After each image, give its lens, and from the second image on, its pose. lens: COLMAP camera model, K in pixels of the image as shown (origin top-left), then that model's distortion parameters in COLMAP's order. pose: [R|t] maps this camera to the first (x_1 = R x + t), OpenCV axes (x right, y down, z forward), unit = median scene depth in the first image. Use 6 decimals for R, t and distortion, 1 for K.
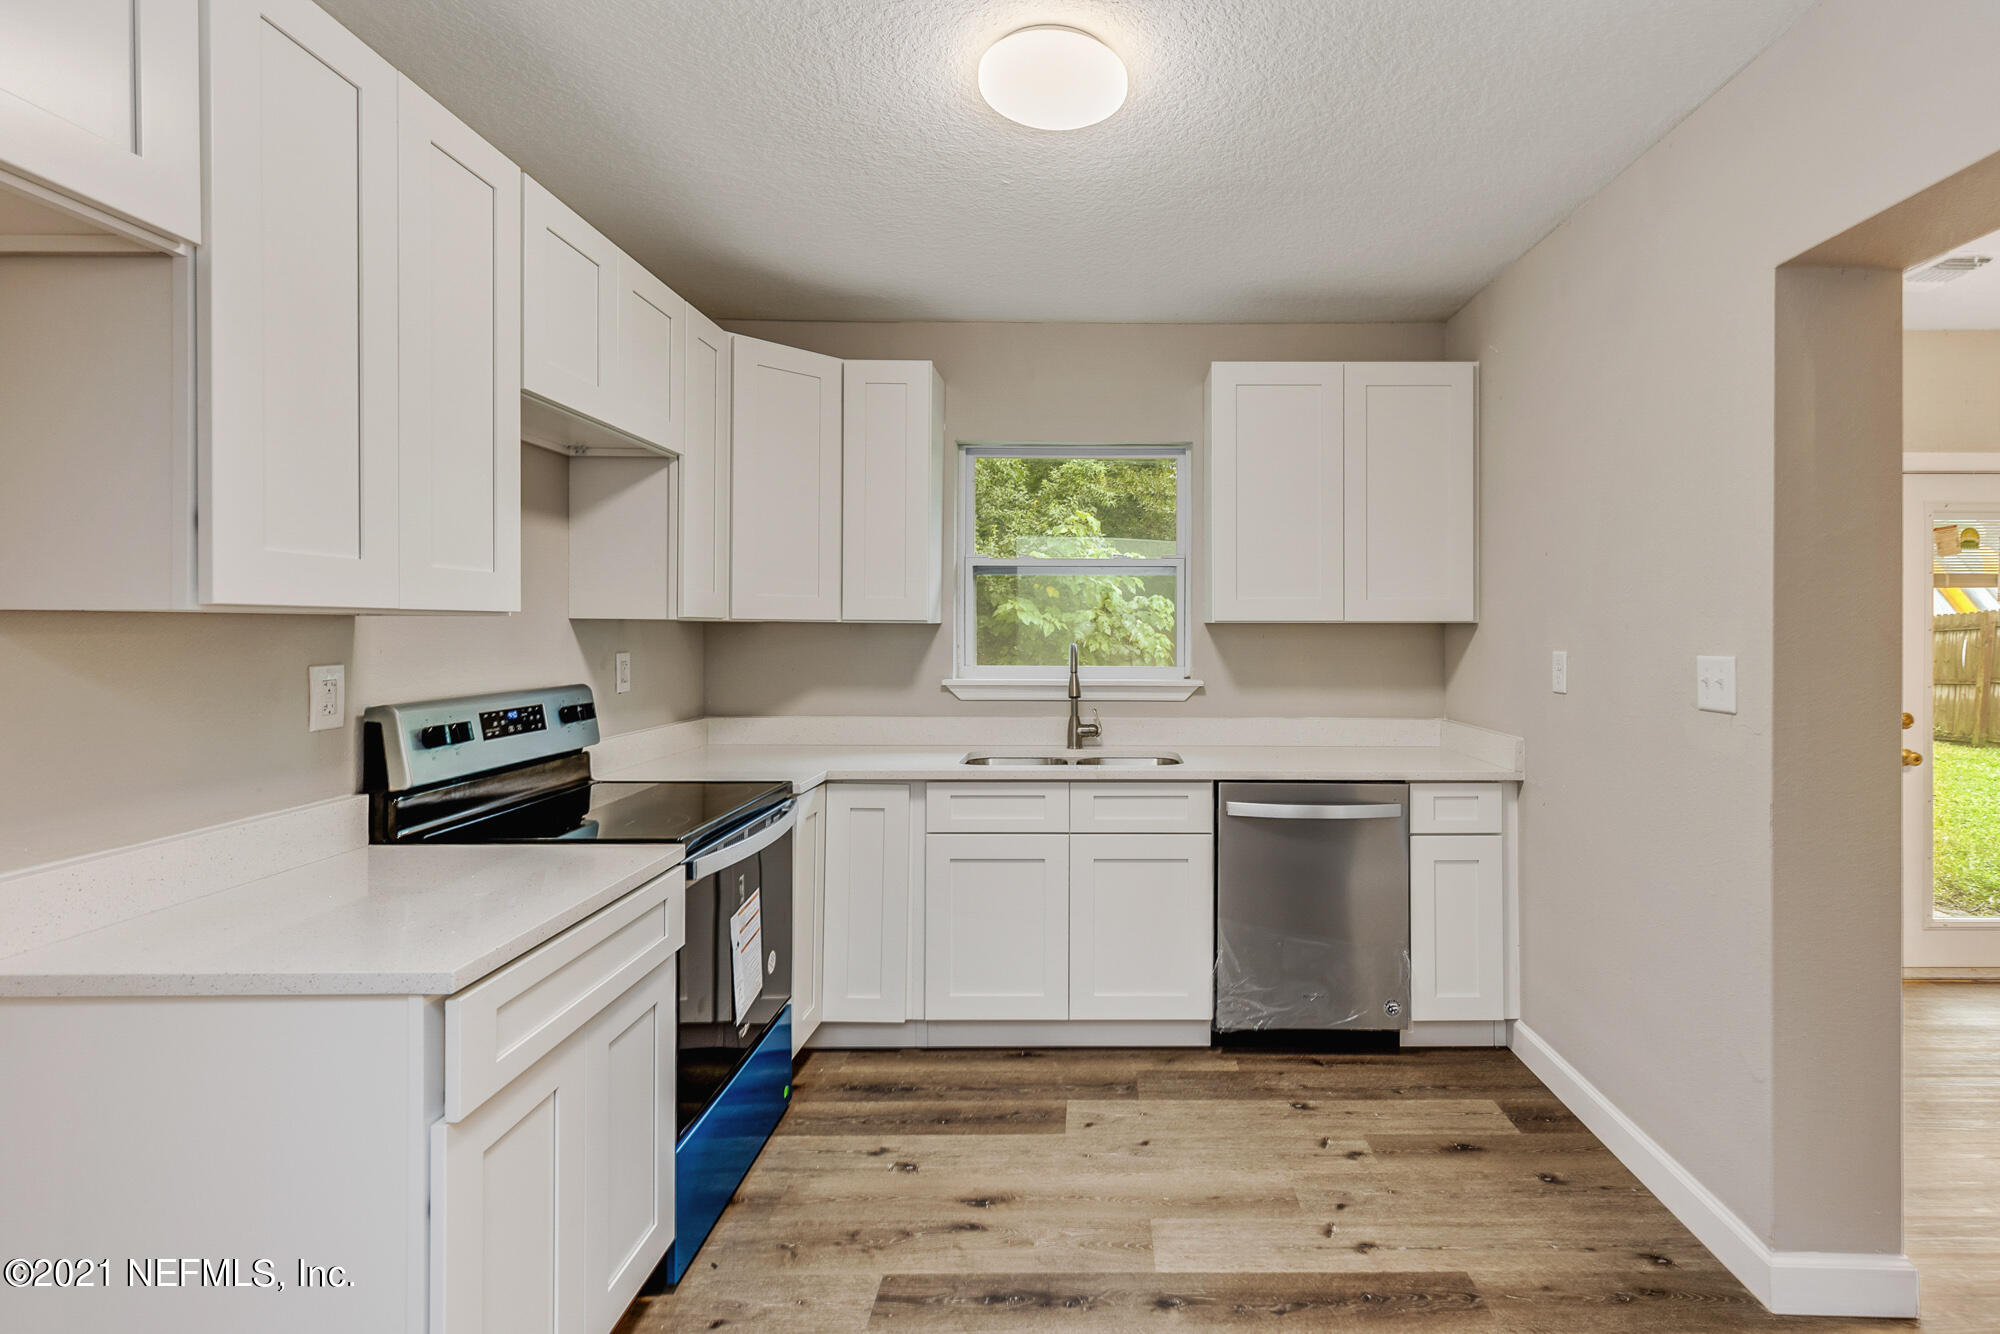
lens RADIAL K [[1068.6, 0, 1000.5], [0, 1068.6, 628.4], [0, 0, 1]] dist [-0.000192, 0.000036]
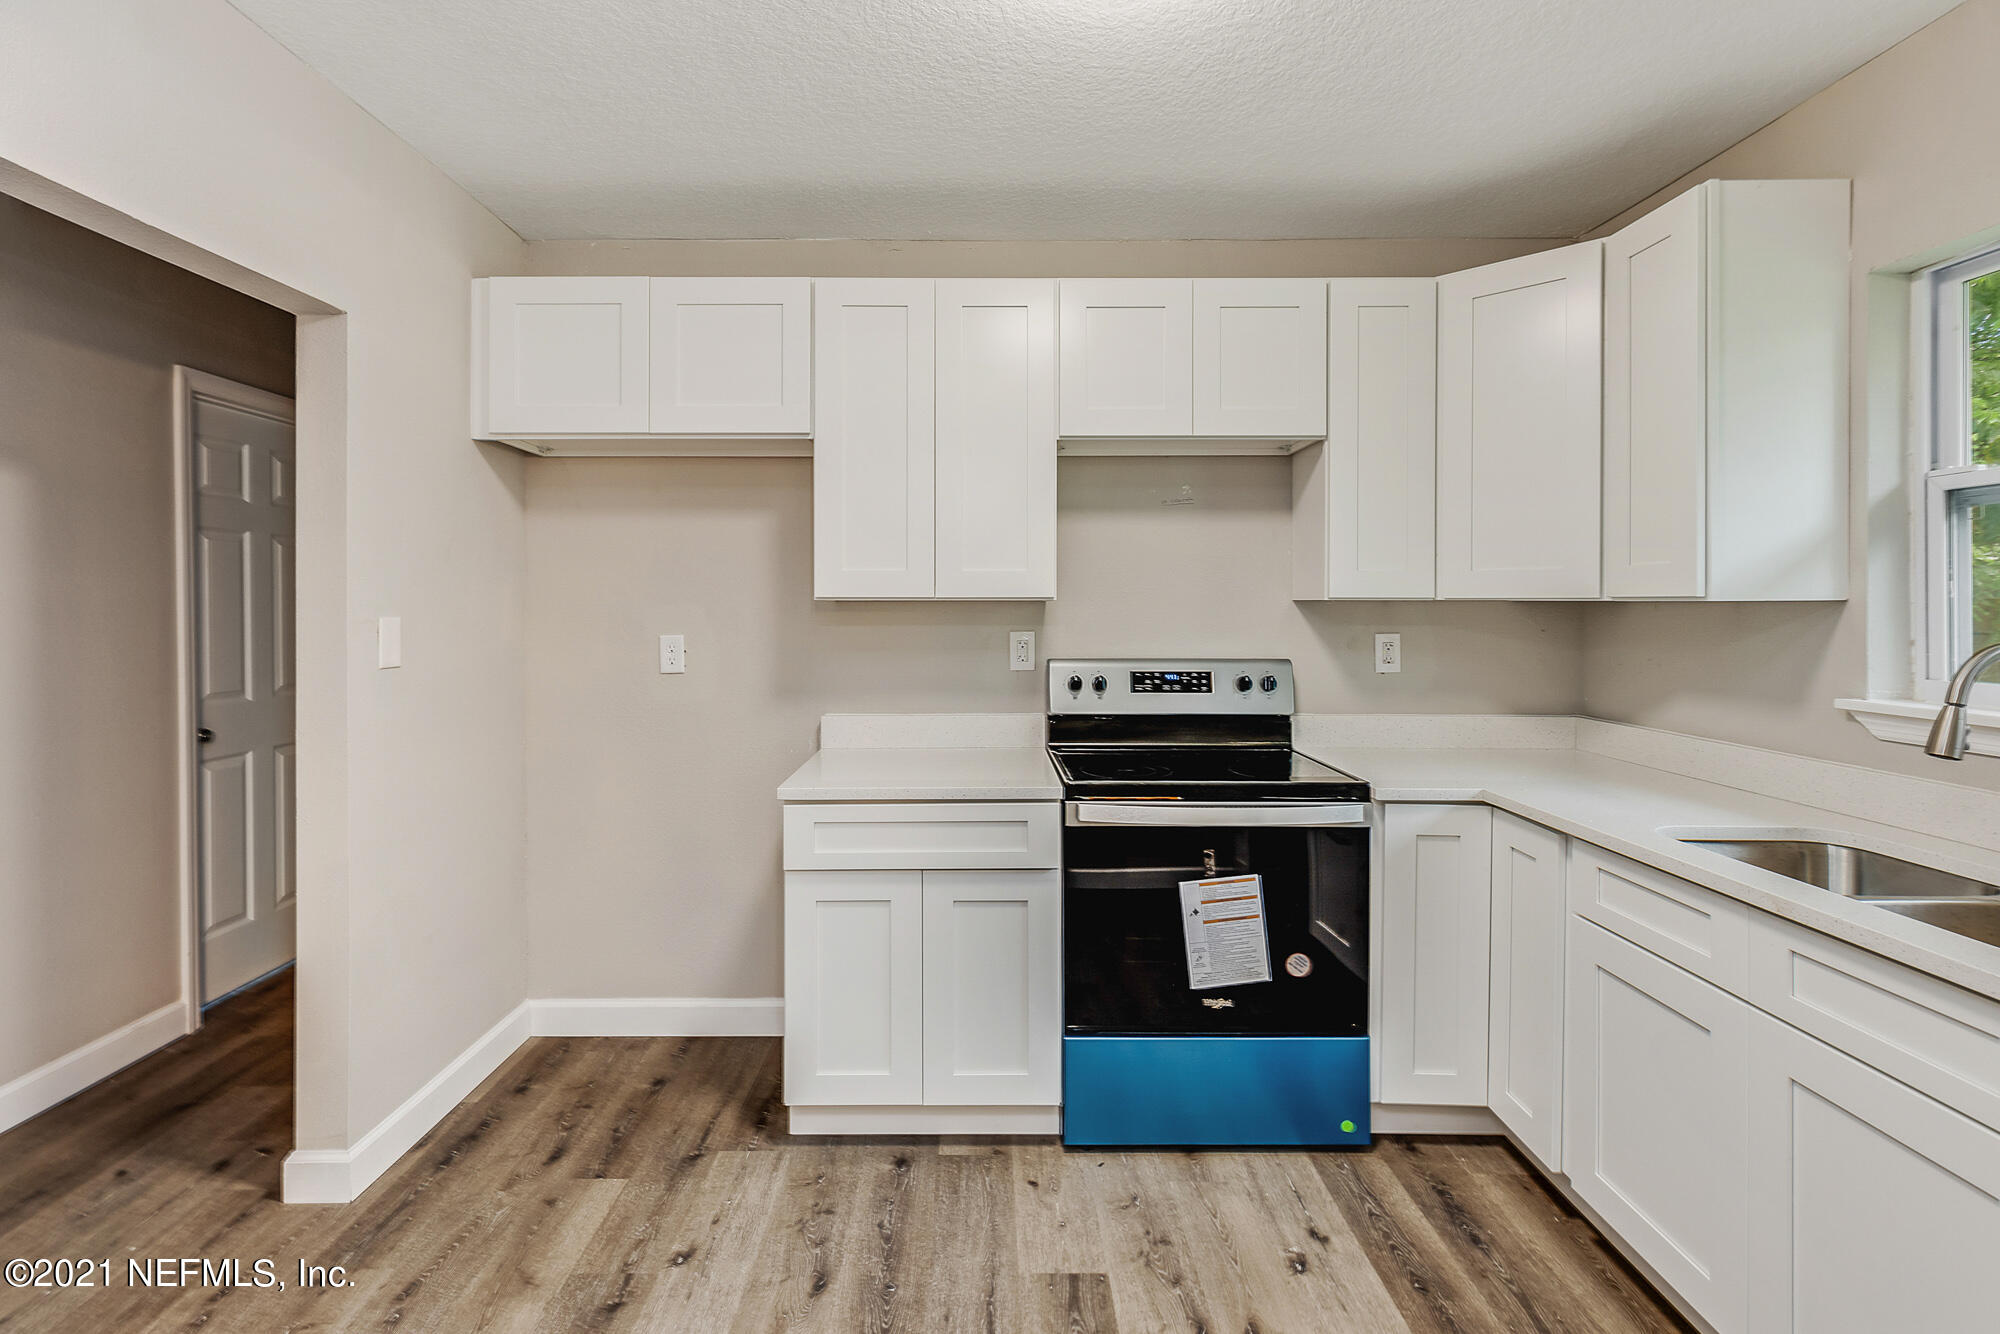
lens RADIAL K [[923.2, 0, 995.7], [0, 923.2, 616.9], [0, 0, 1]] dist [0.001234, 0.000515]
pose [[-0.006721, 0.003469, -0.999971, 0.613948], [-0.004053, 0.999986, 0.003496, 0.006331], [0.999969, 0.004076, -0.006706, 0.762141]]
